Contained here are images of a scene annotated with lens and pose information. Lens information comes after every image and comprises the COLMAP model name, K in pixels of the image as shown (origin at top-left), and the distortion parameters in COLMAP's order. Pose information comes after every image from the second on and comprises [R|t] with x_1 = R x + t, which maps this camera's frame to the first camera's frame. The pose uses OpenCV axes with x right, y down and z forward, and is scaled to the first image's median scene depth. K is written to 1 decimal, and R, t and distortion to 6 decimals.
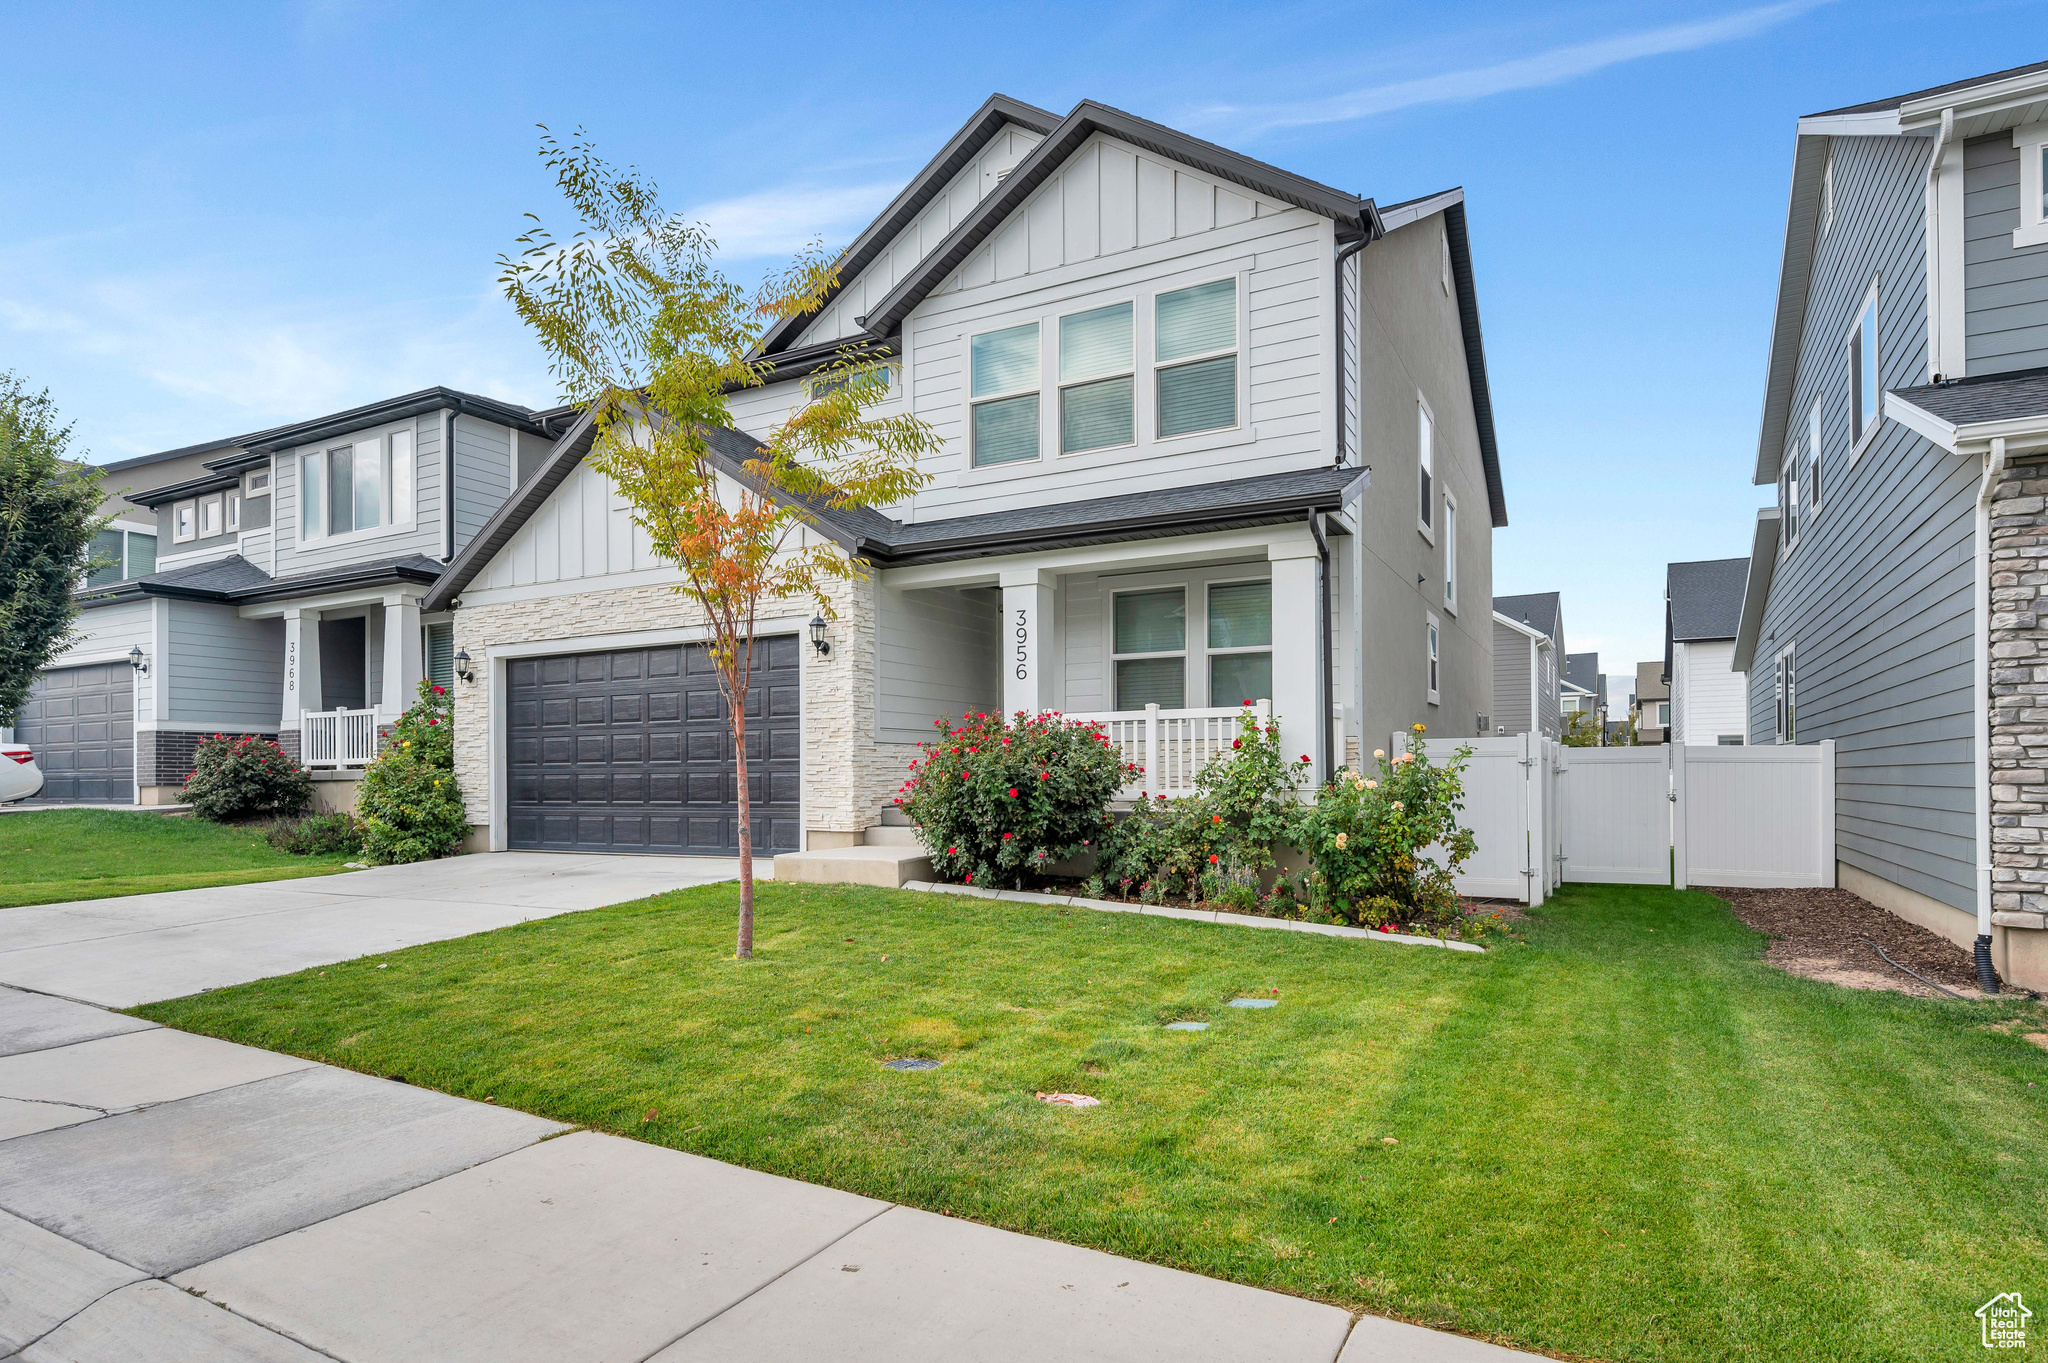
lens RADIAL K [[1143.8, 0, 1005.1], [0, 1143.8, 786.2], [0, 0, 1]] dist [0.007655, -0.000298]
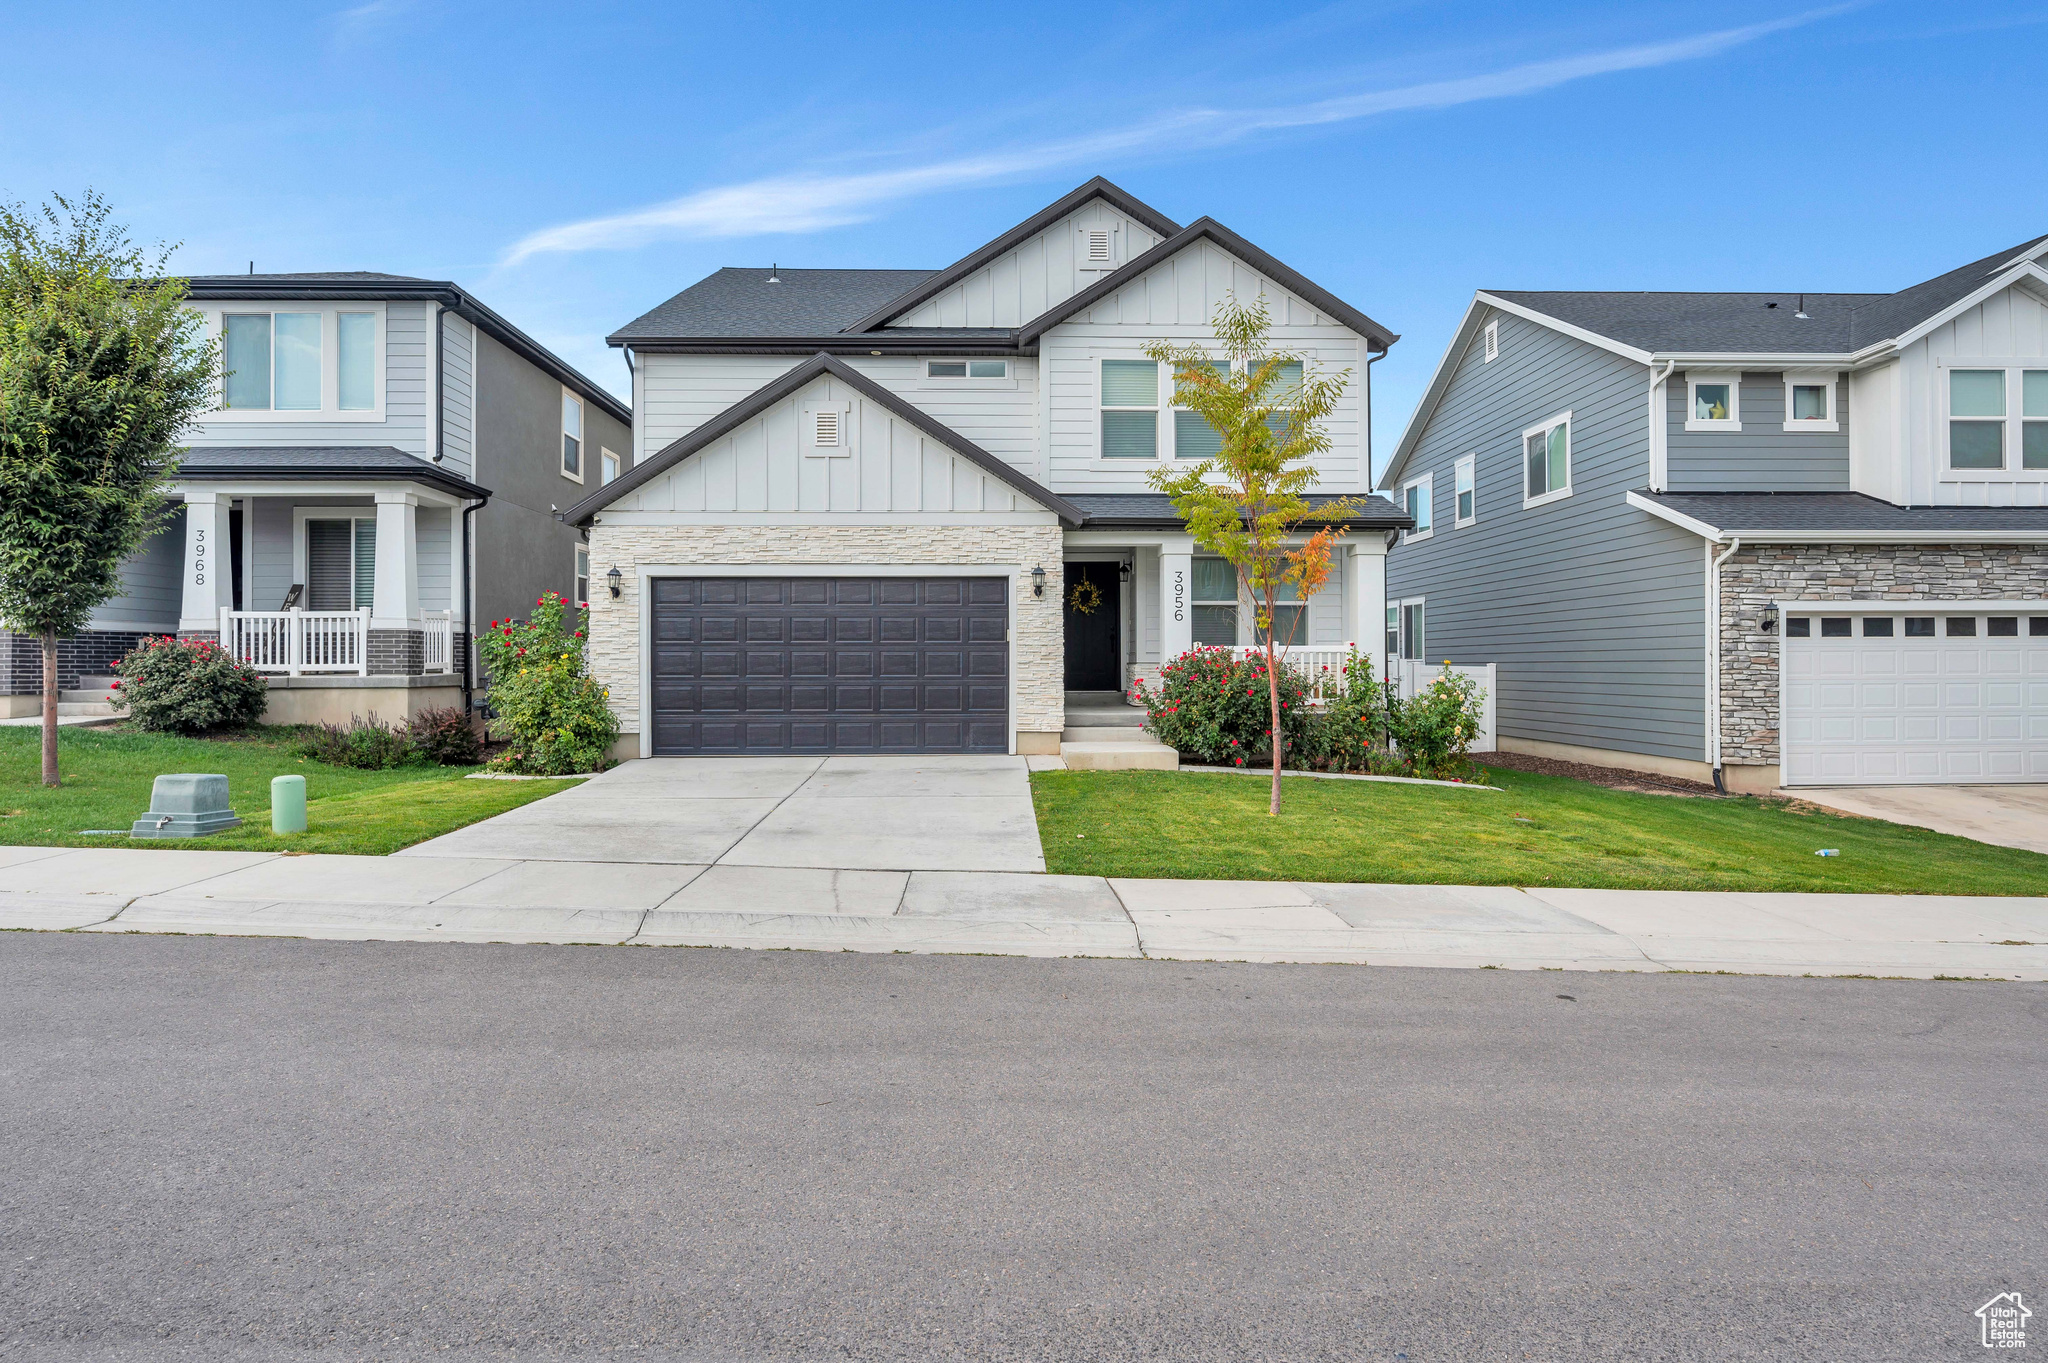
lens RADIAL K [[1143.8, 0, 1010.5], [0, 1143.8, 672.1], [0, 0, 1]] dist [0.007655, -0.000298]
pose [[0.866372, 0.004462, 0.499379, -0.747896], [-0.001860, 0.999982, -0.005707, -0.018840], [-0.499396, 0.004015, 0.866365, -0.098624]]
